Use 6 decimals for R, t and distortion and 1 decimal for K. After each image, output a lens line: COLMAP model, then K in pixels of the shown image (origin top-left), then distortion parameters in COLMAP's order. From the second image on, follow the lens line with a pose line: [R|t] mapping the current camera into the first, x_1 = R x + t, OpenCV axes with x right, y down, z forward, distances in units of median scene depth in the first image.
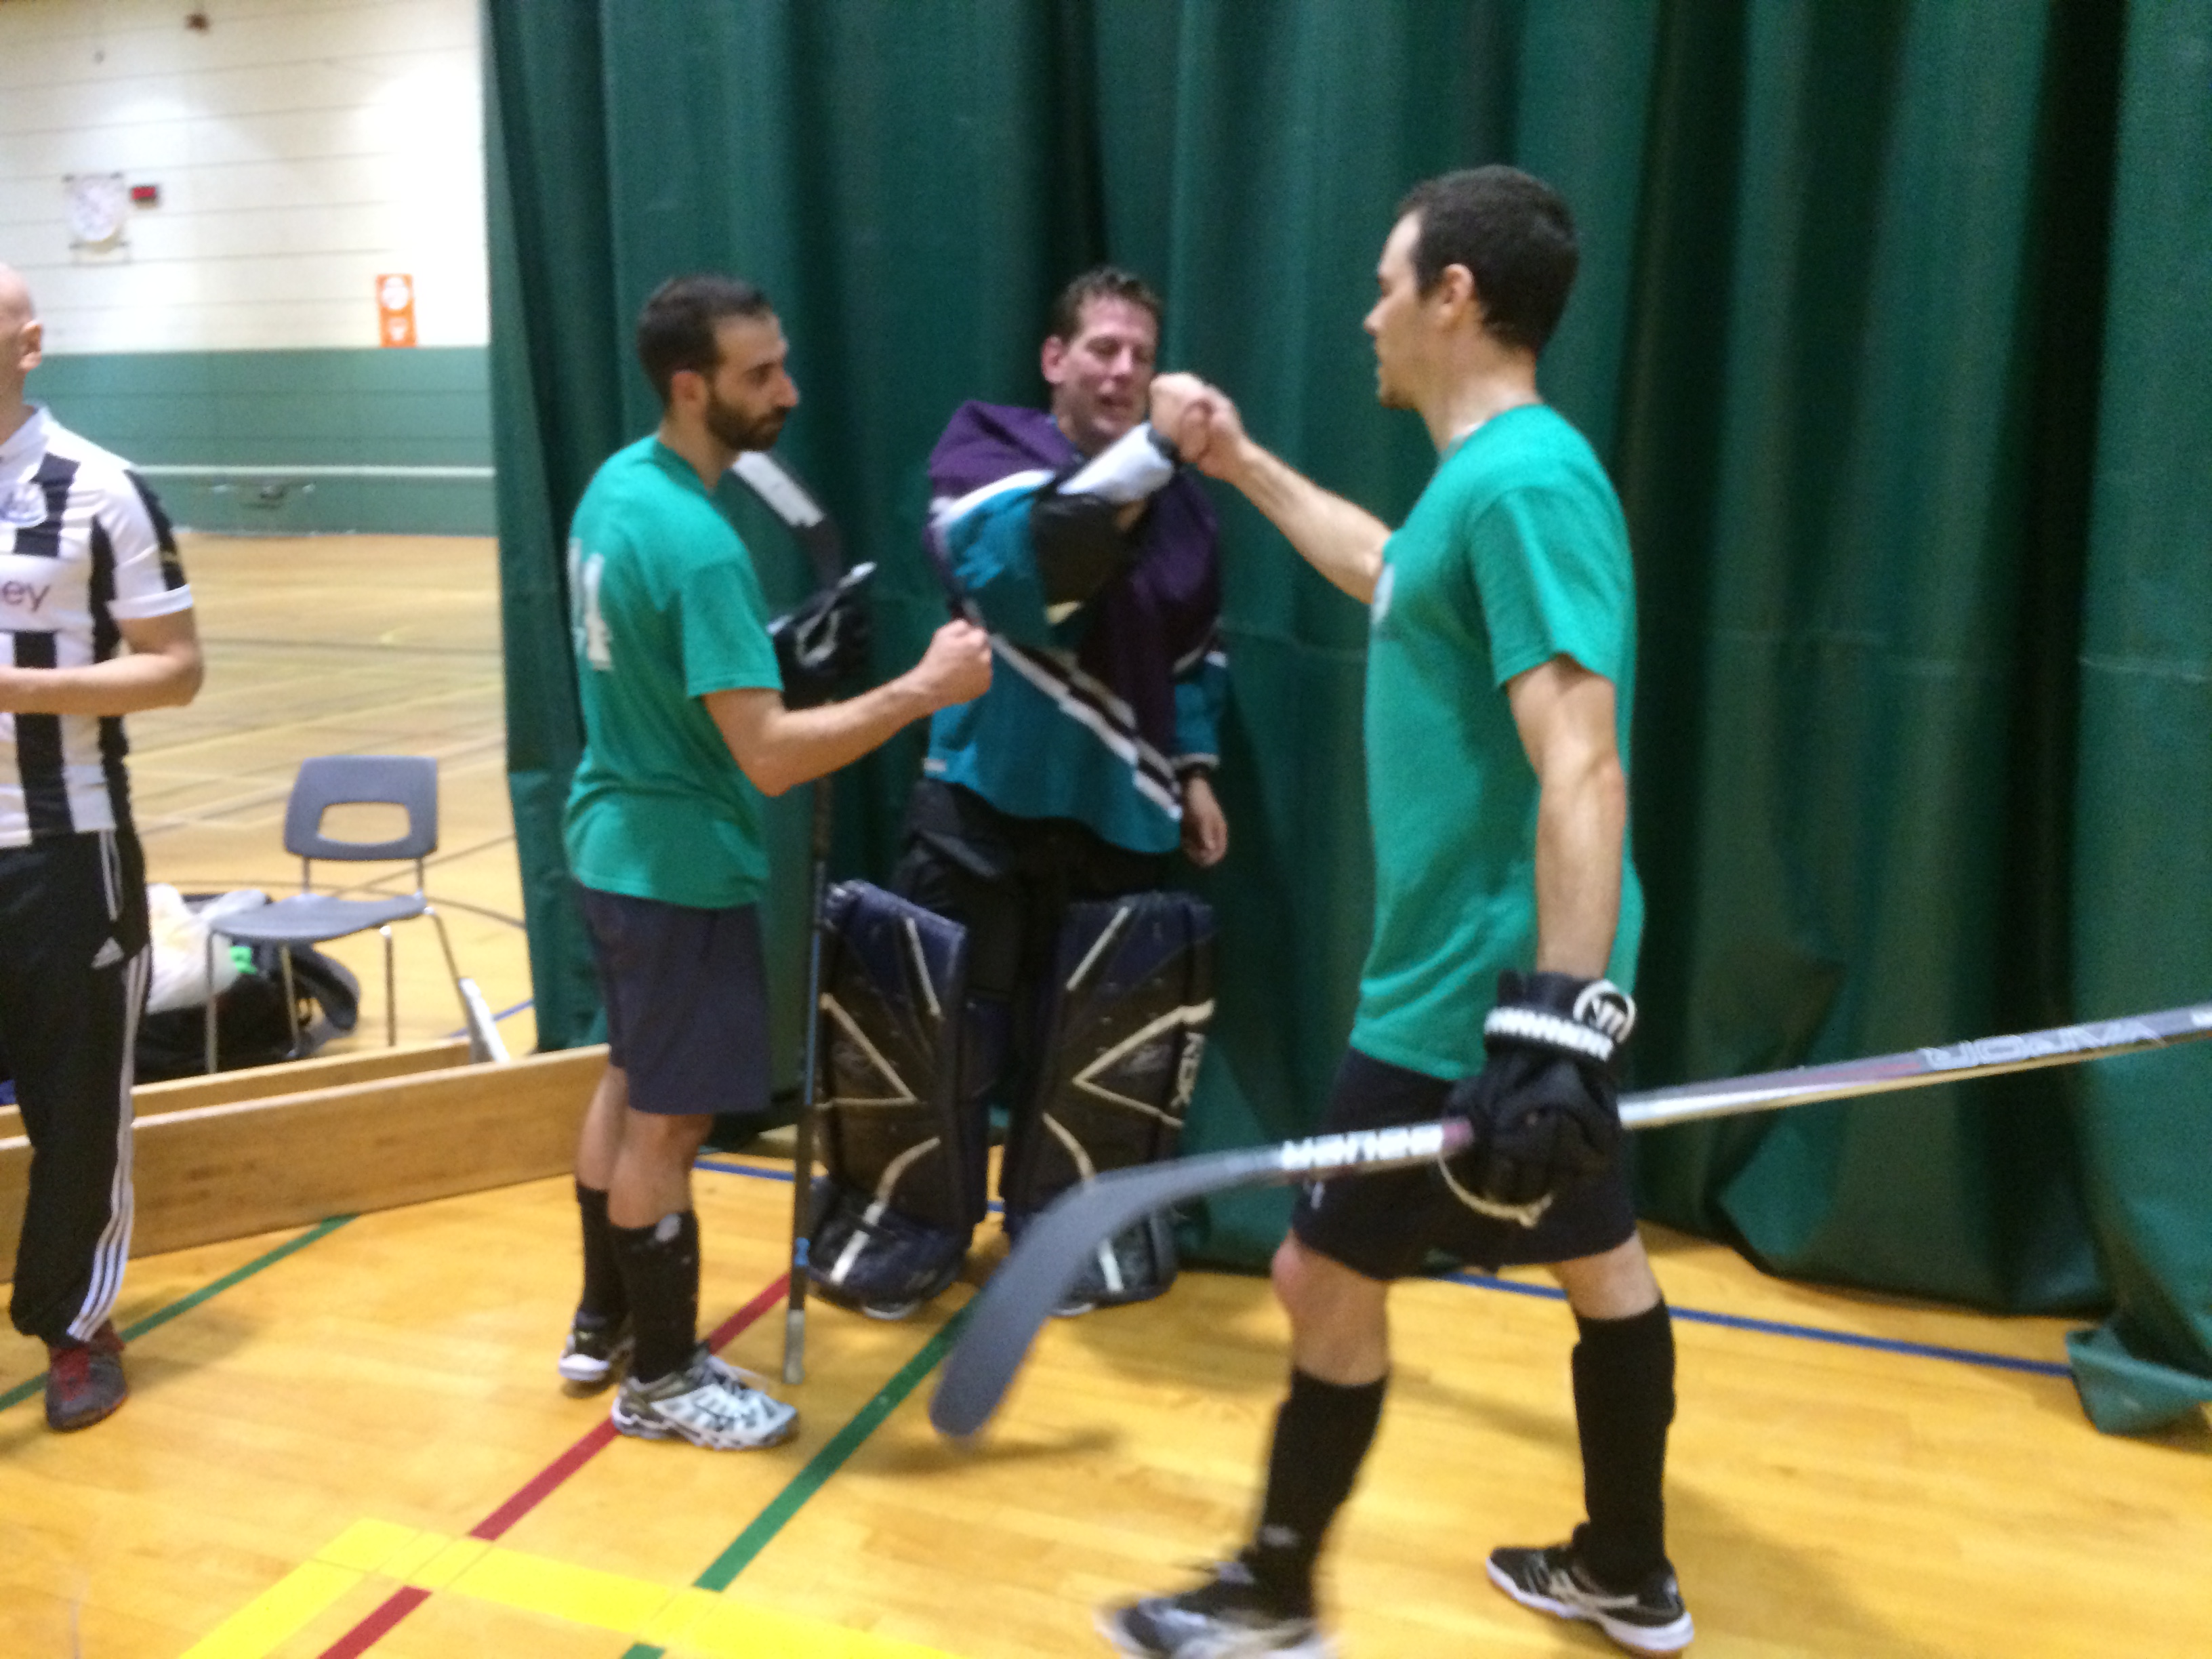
lens RADIAL K [[1938.6, 0, 1110.1], [0, 1938.6, 837.5], [0, 0, 1]] dist [0.088395, -0.136190]
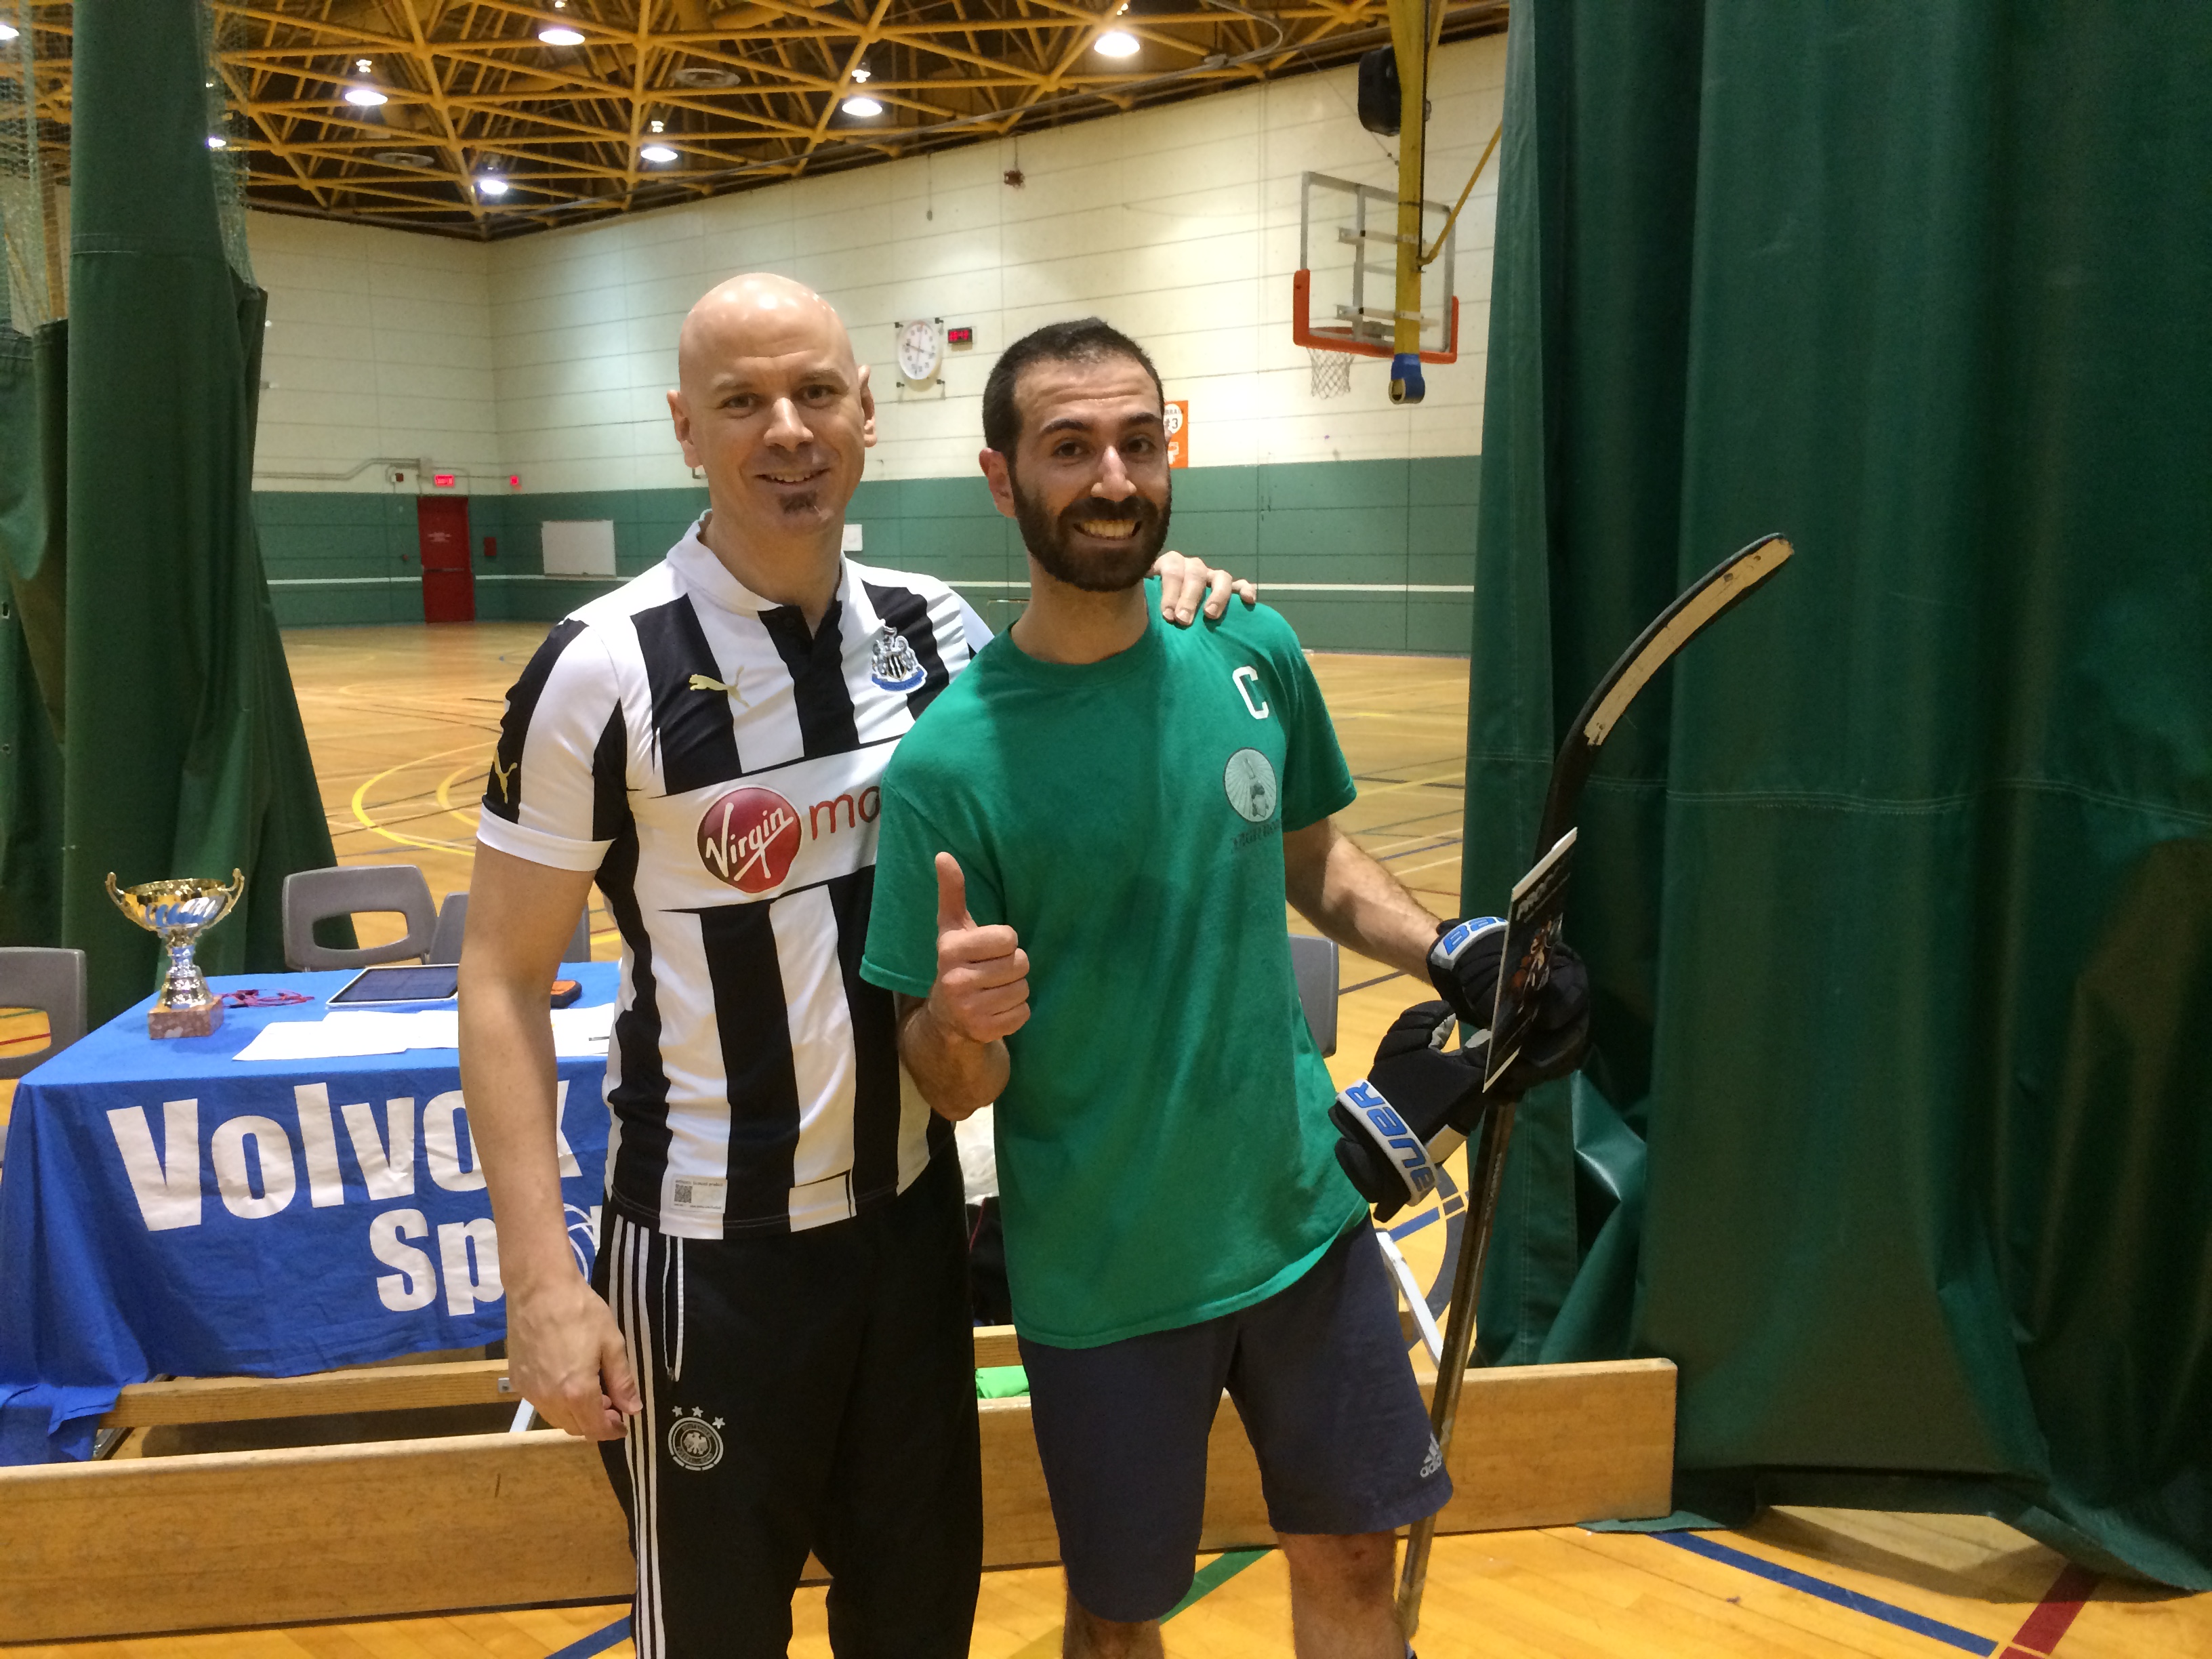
lens RADIAL K [[1904.2, 0, 1098.7], [0, 1904.2, 831.4], [0, 0, 1]] dist [0.102522, -0.120106]
pose [[0.935883, 0.051155, -0.348576, -0.157313], [-0.070604, 0.996564, -0.043313, -0.044768], [0.345163, 0.065147, 0.936279, 0.193147]]
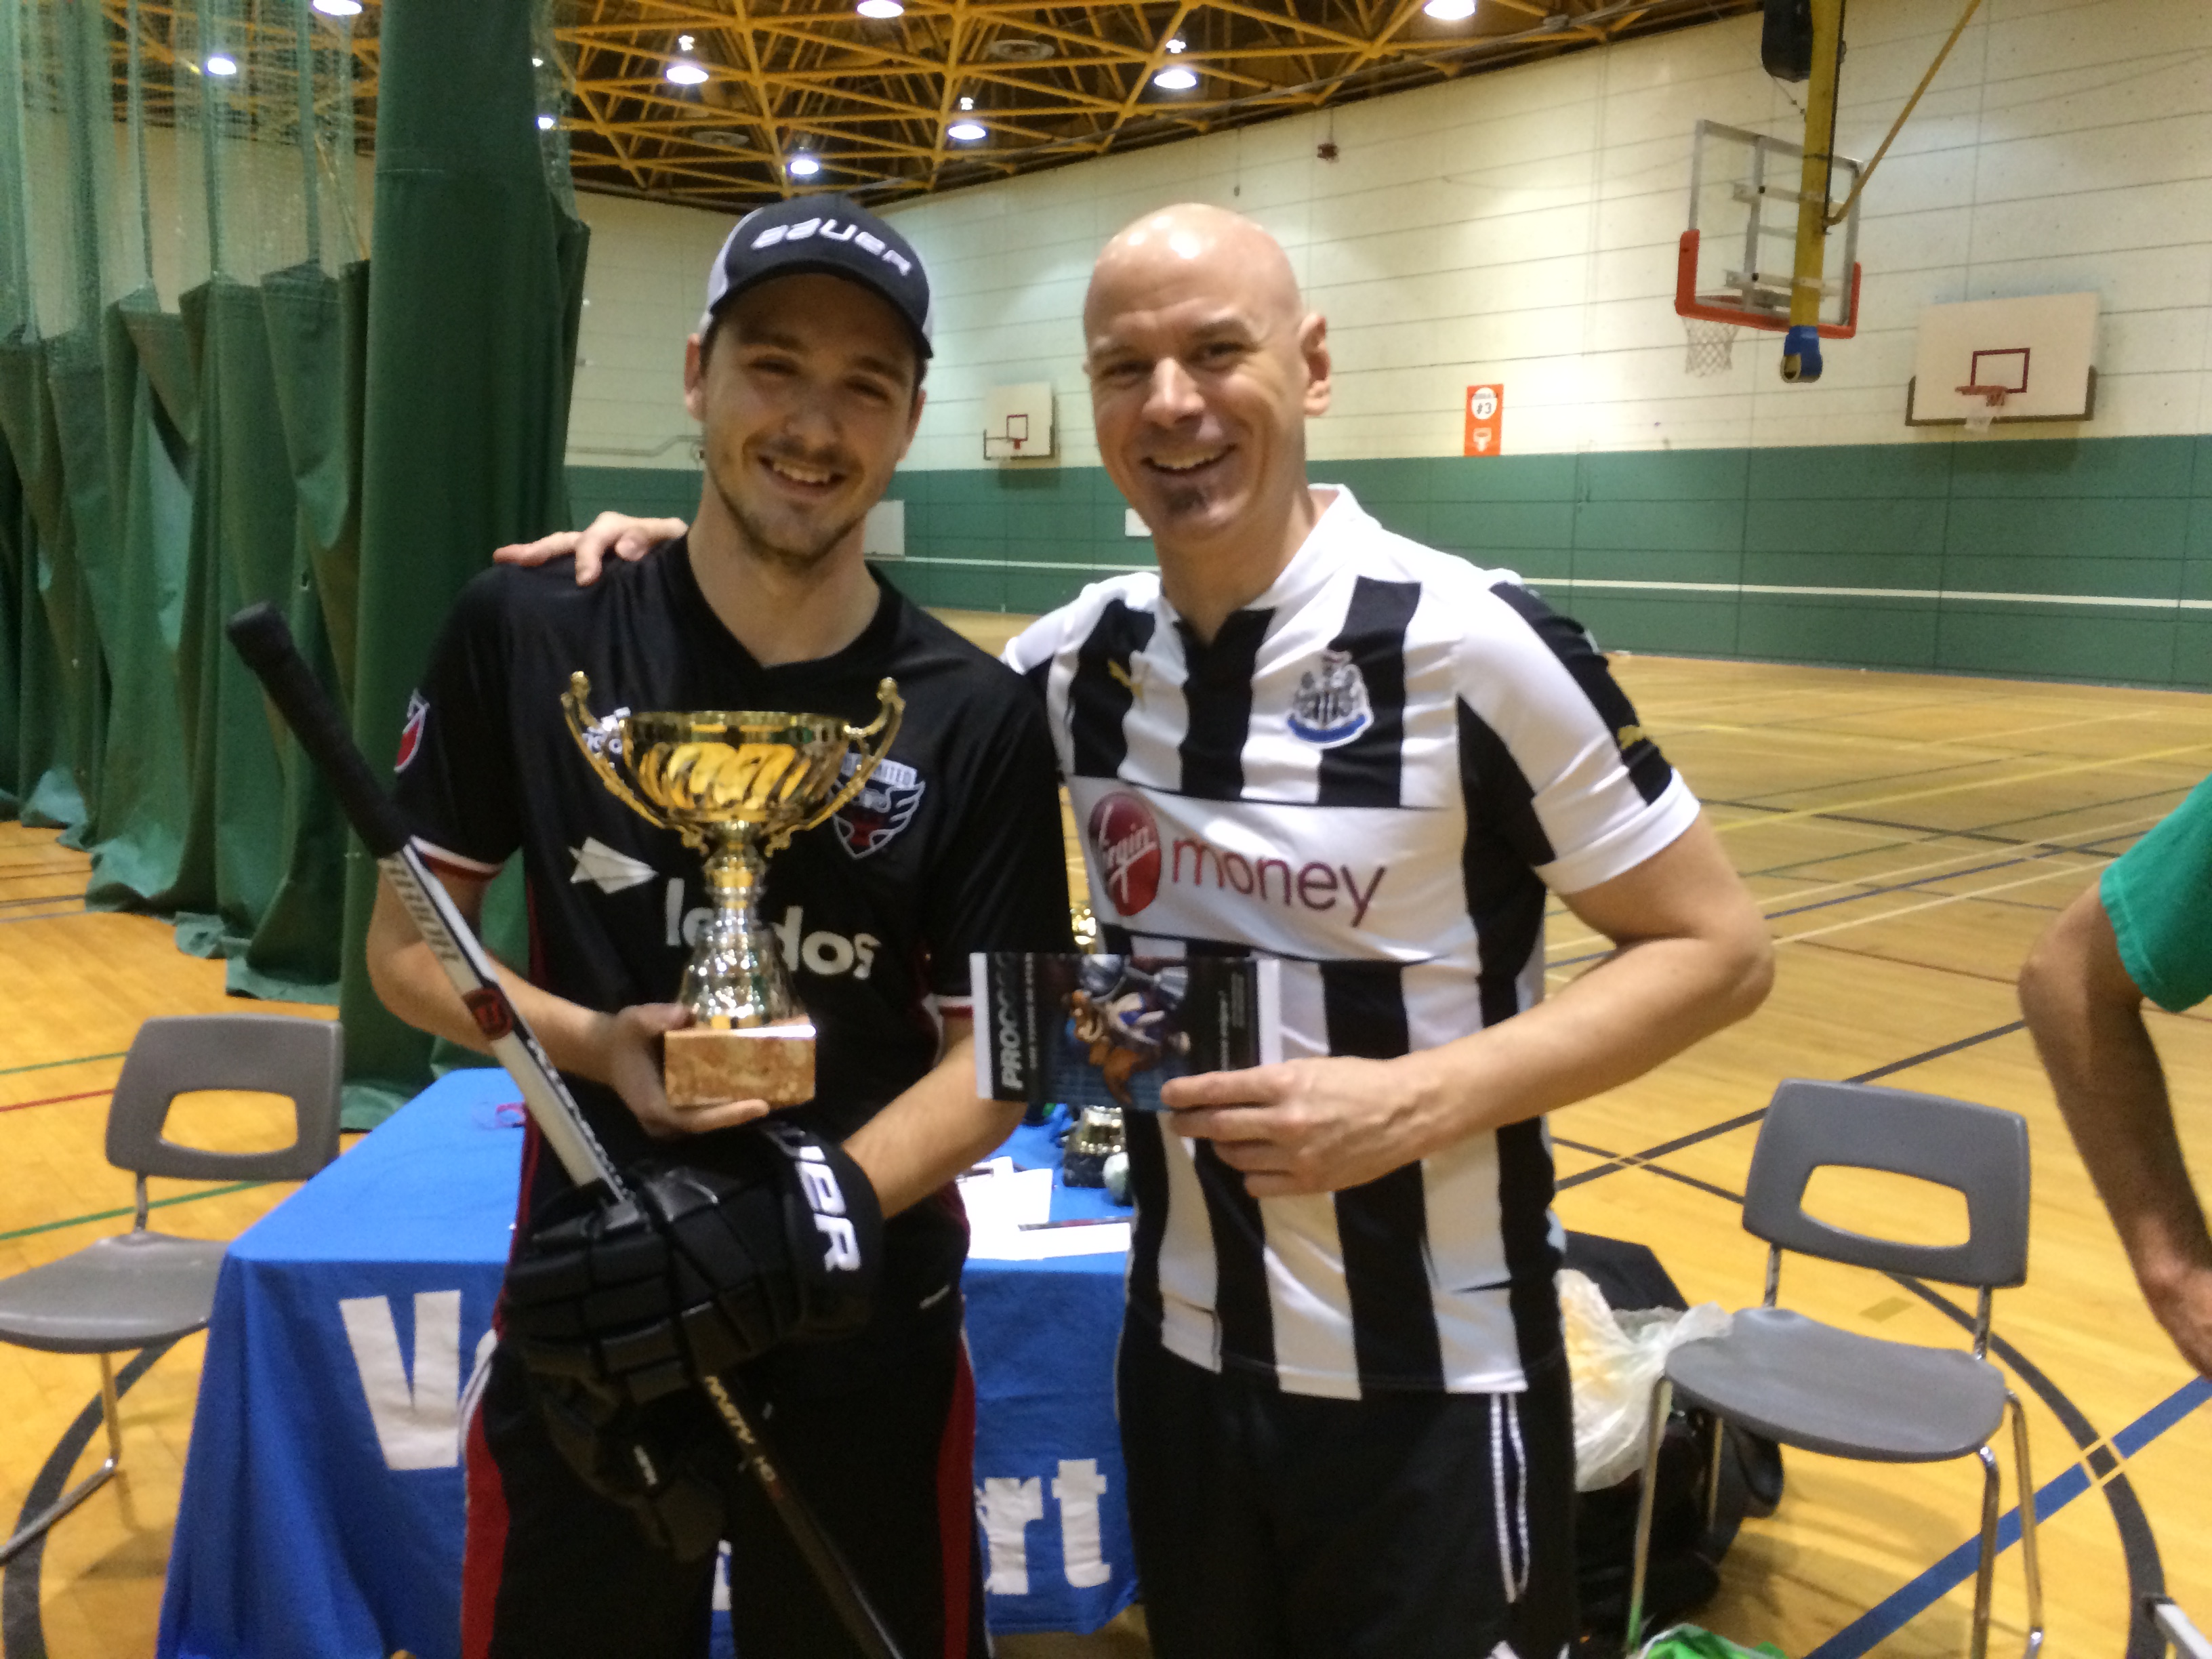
lens RADIAL K [[1877.1, 0, 1112.8], [0, 1877.1, 841.4], [0, 0, 1]] dist [0.106747, -0.134882]
pose [[0.881991, 0.095915, -0.461403, -0.330070], [-0.117384, 0.992924, -0.017978, -0.079551], [0.456413, 0.070018, 0.887009, 0.368400]]
